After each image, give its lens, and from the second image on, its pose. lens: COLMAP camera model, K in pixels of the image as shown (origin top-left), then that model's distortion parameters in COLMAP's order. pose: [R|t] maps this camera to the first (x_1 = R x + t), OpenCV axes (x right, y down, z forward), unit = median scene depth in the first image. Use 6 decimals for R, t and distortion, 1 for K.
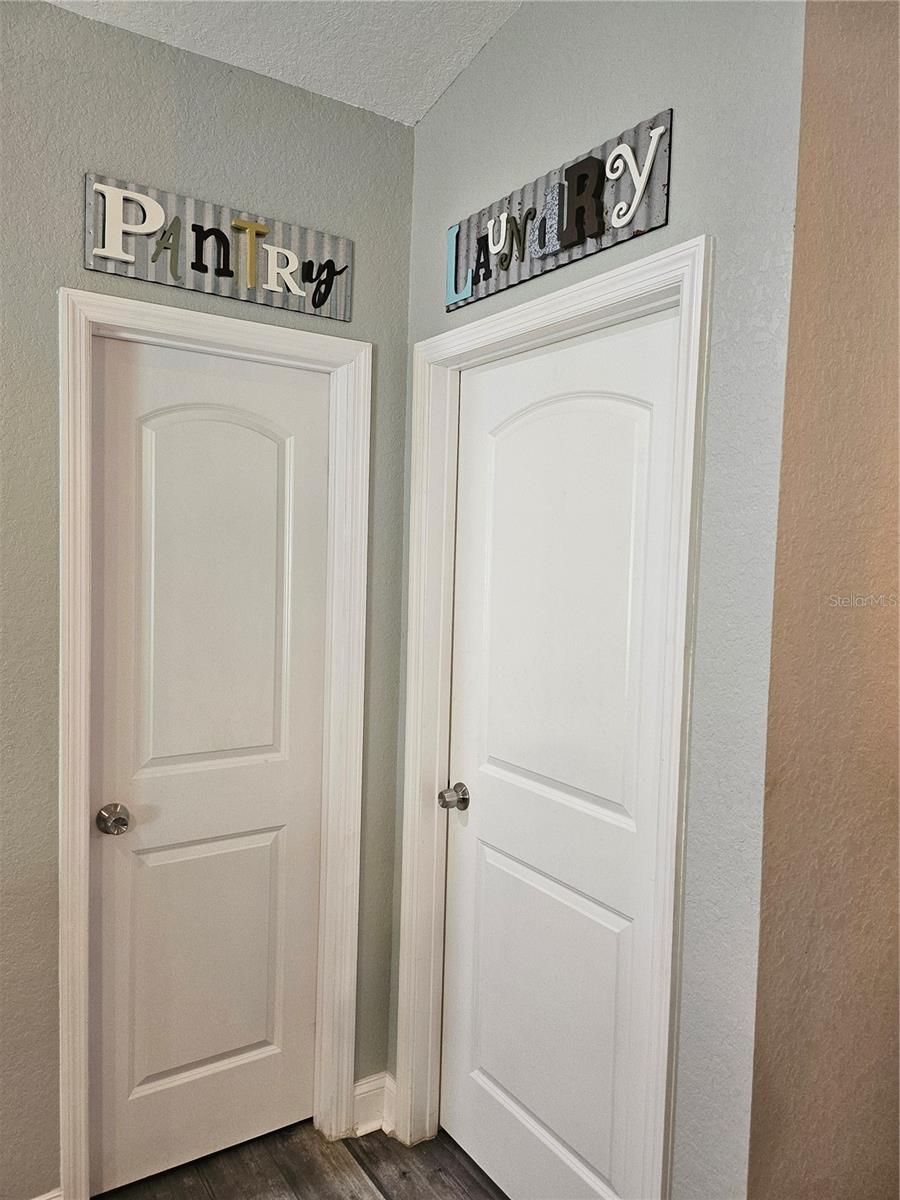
lens RADIAL K [[845.0, 0, 445.5], [0, 845.0, 598.8], [0, 0, 1]] dist [0.072309, -0.083705]
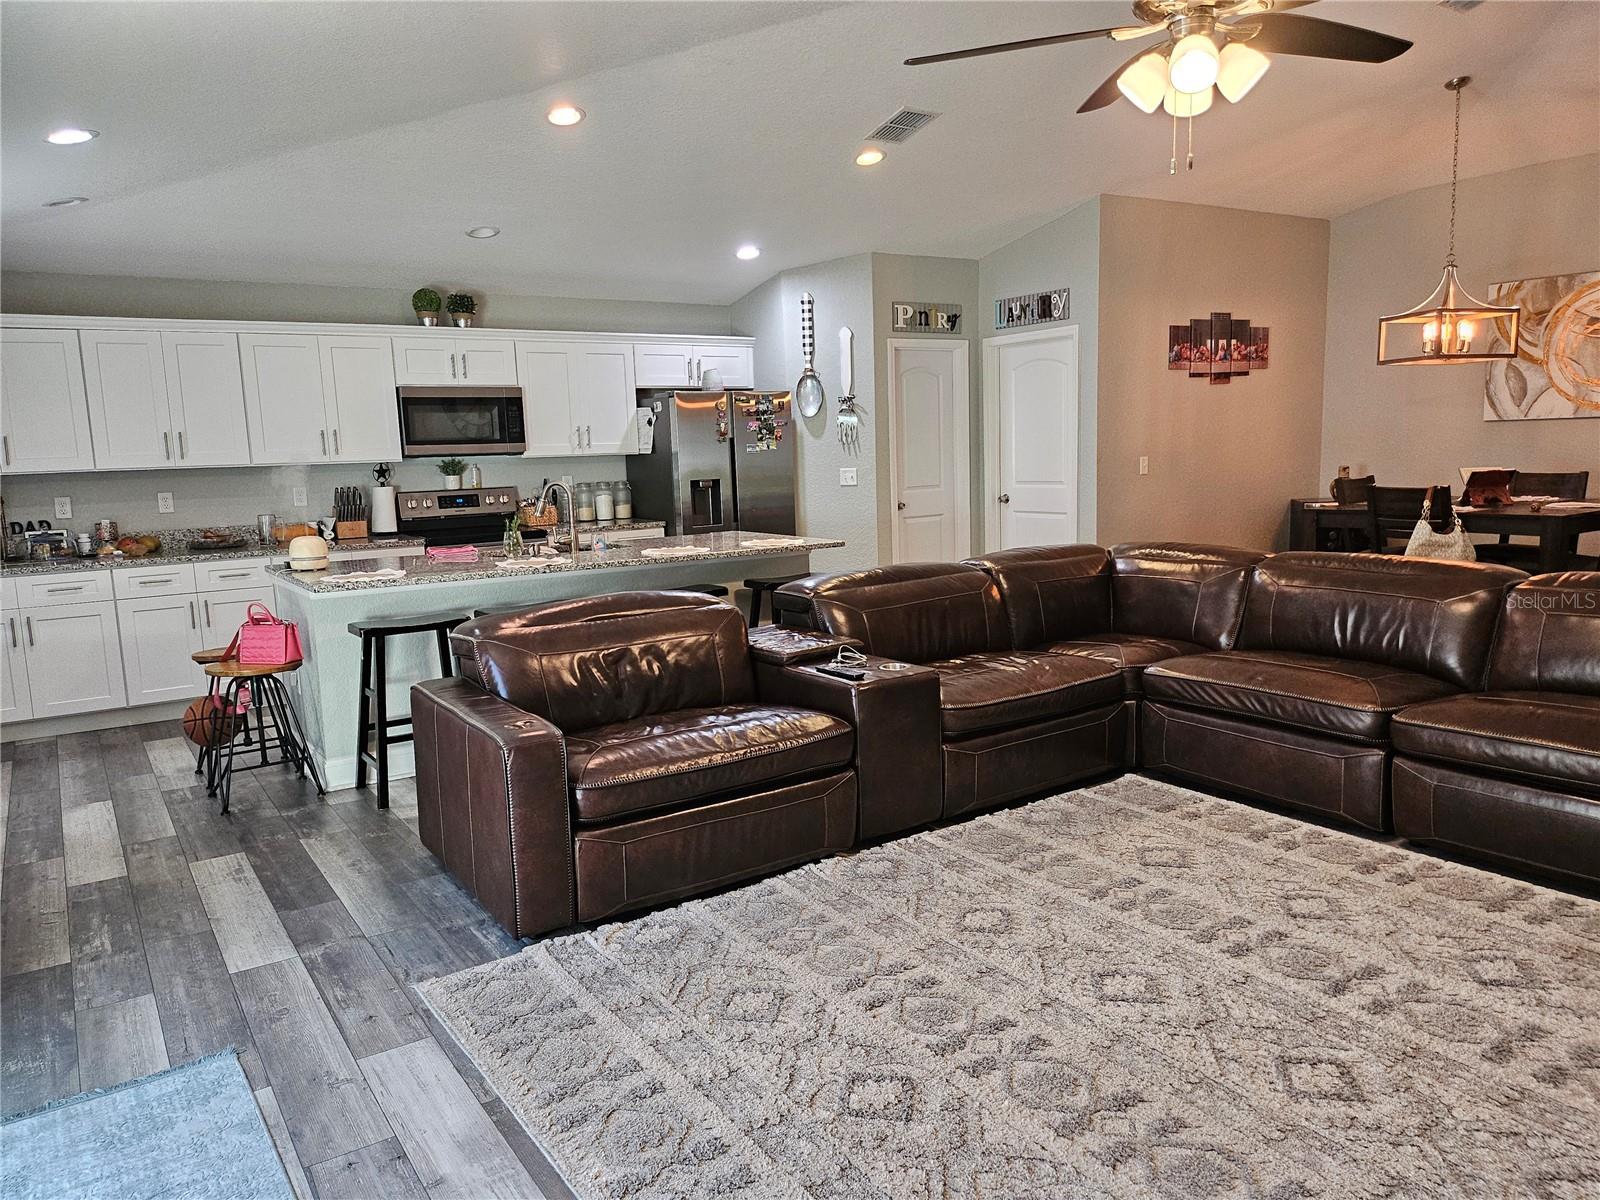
lens RADIAL K [[1126.6, 0, 815.0], [0, 1126.6, 618.8], [0, 0, 1]] dist [0.072309, -0.083705]
pose [[0.998098, -0.061337, -0.006127, -0.701344], [0.061641, 0.992412, 0.106392, 0.211481], [-0.000445, -0.106568, 0.994305, -3.174833]]
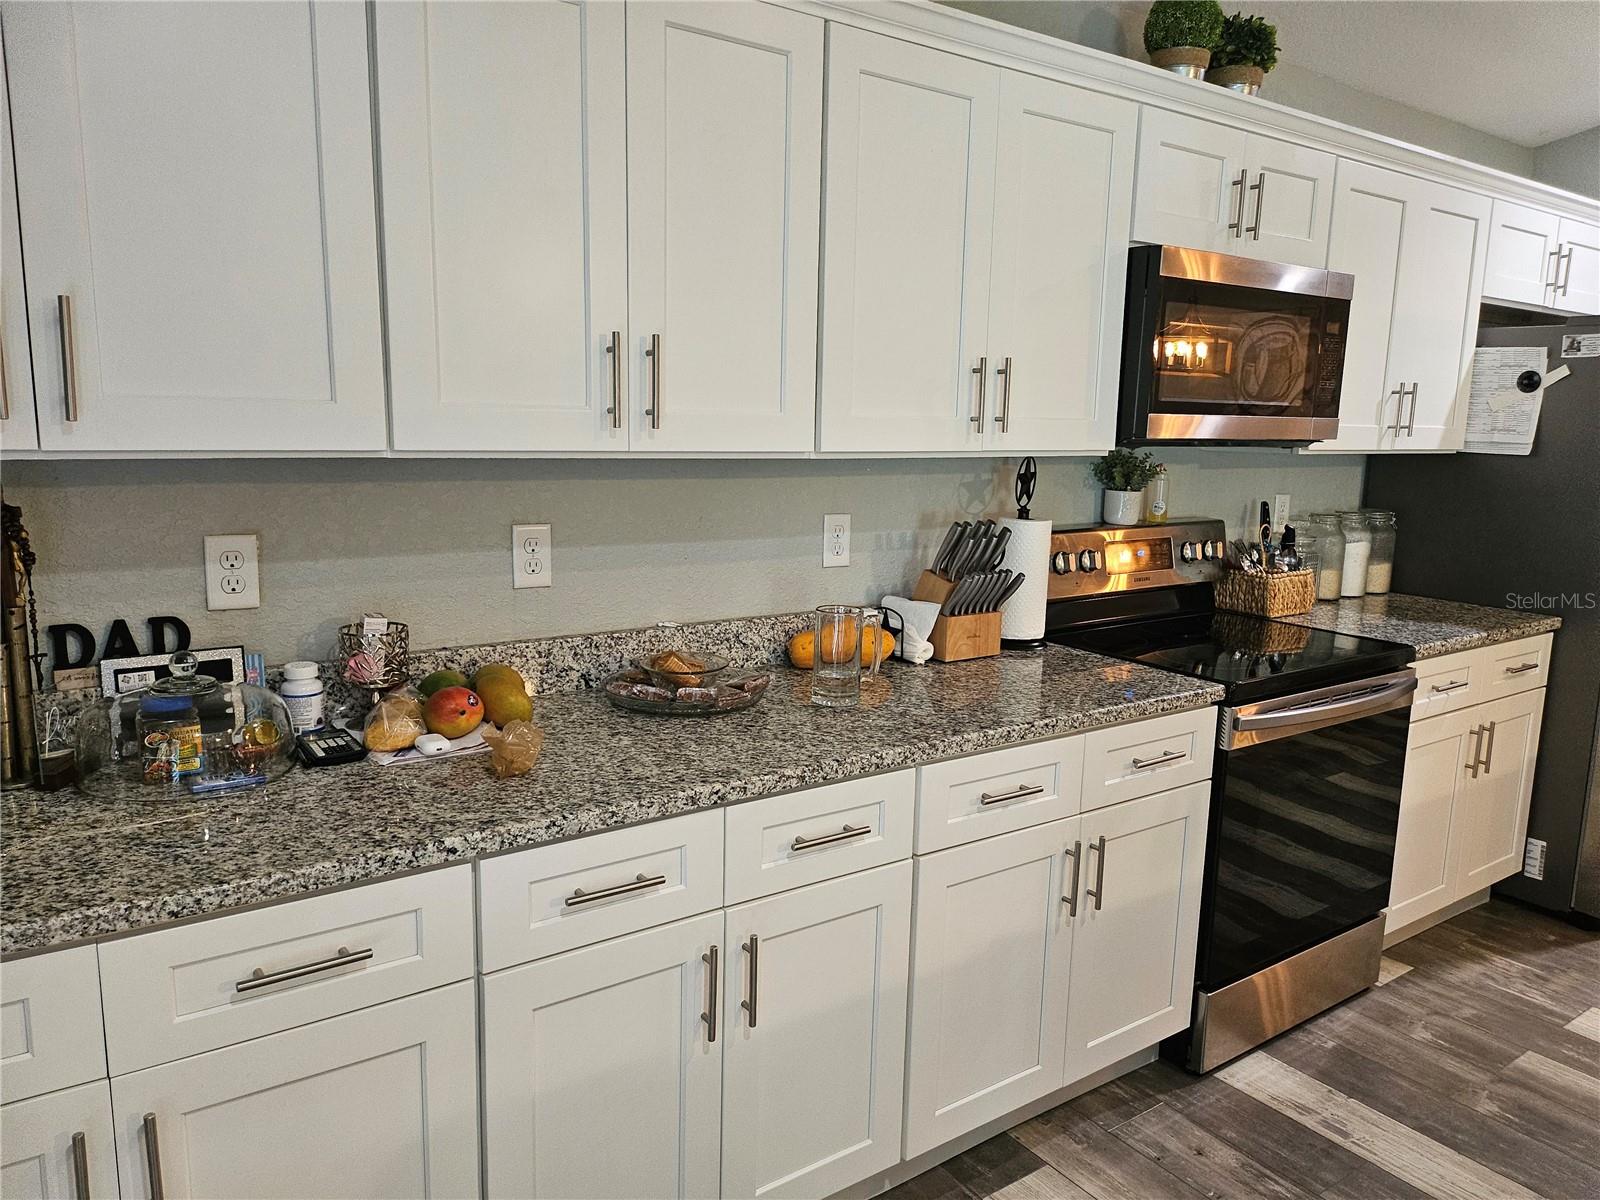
lens RADIAL K [[1126.6, 0, 813.8], [0, 1126.6, 603.5], [0, 0, 1]] dist [0.072309, -0.083705]
pose [[0.999333, -0.012829, 0.034188, -2.376762], [0.008722, 0.993014, 0.117675, 0.033229], [-0.035458, -0.117298, 0.992464, -0.876739]]
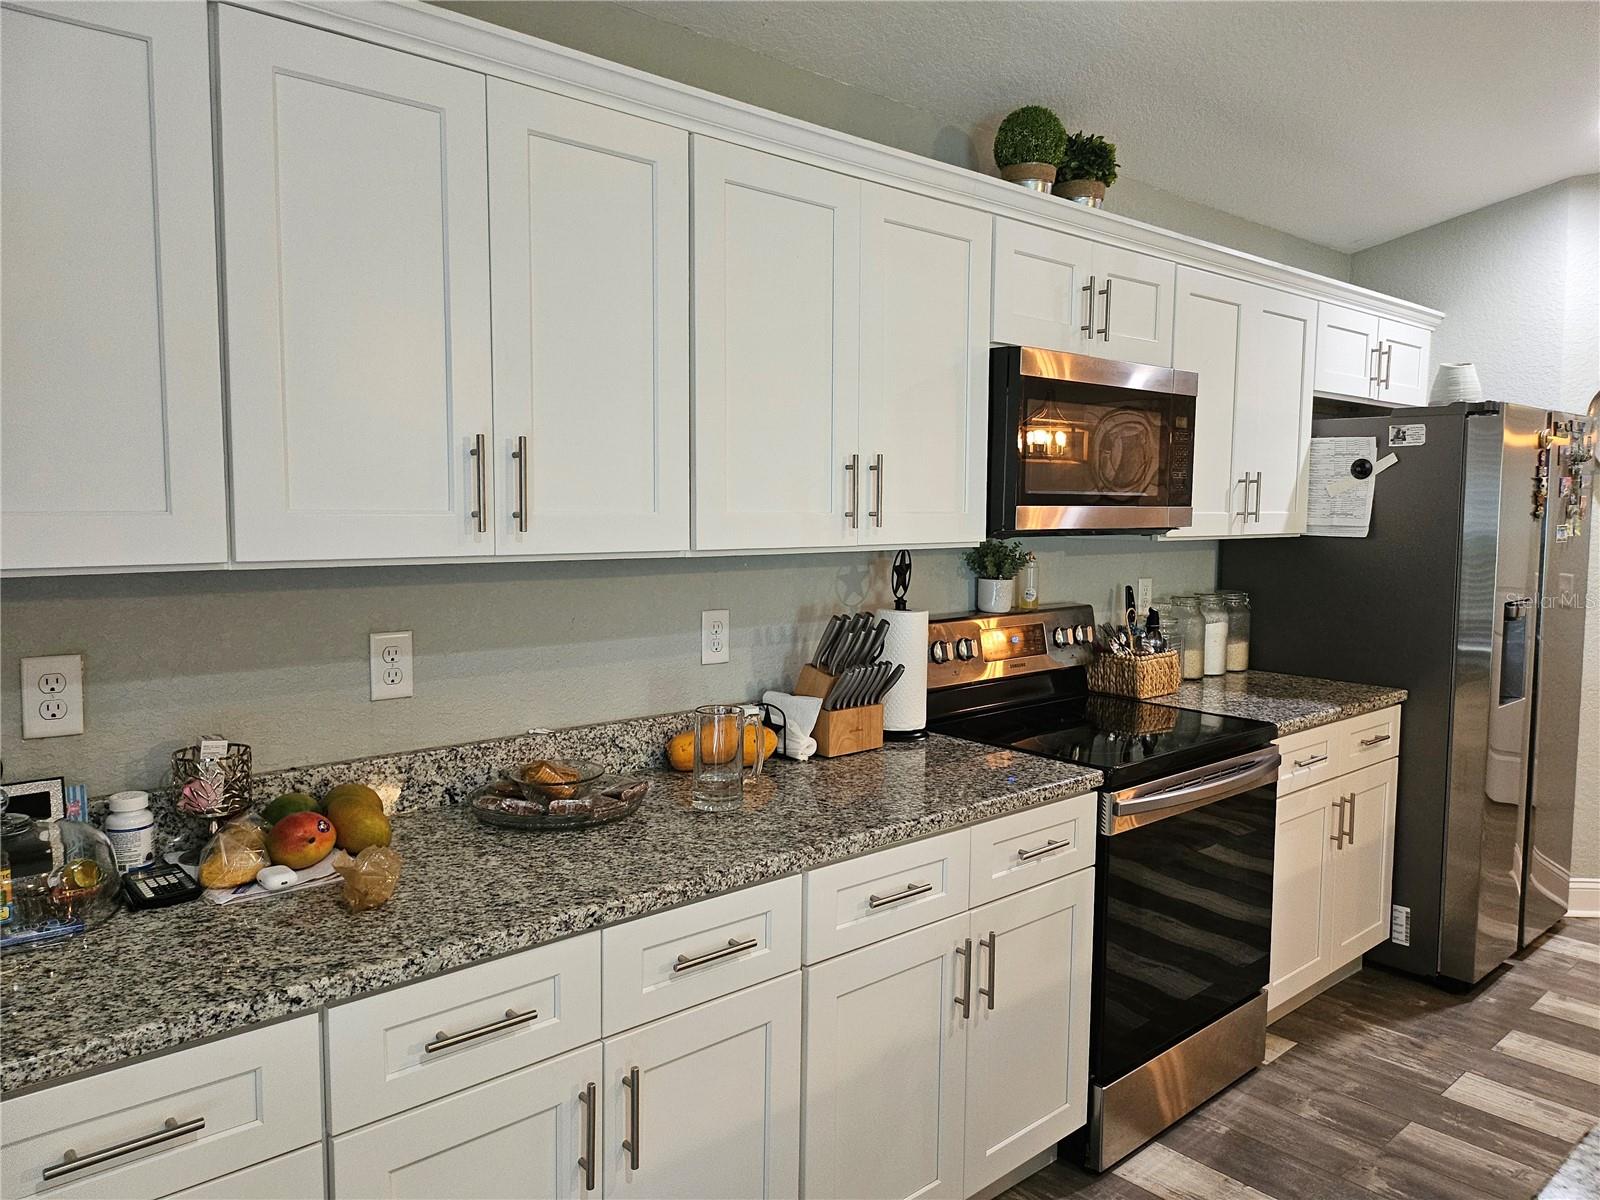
lens RADIAL K [[1126.6, 0, 815.0], [0, 1126.6, 592.3], [0, 0, 1]] dist [0.072309, -0.083705]
pose [[0.989215, -0.032930, 0.142720, -2.373696], [0.028086, 0.998963, 0.035826, 0.021034], [-0.143752, -0.031431, 0.989115, -0.858903]]
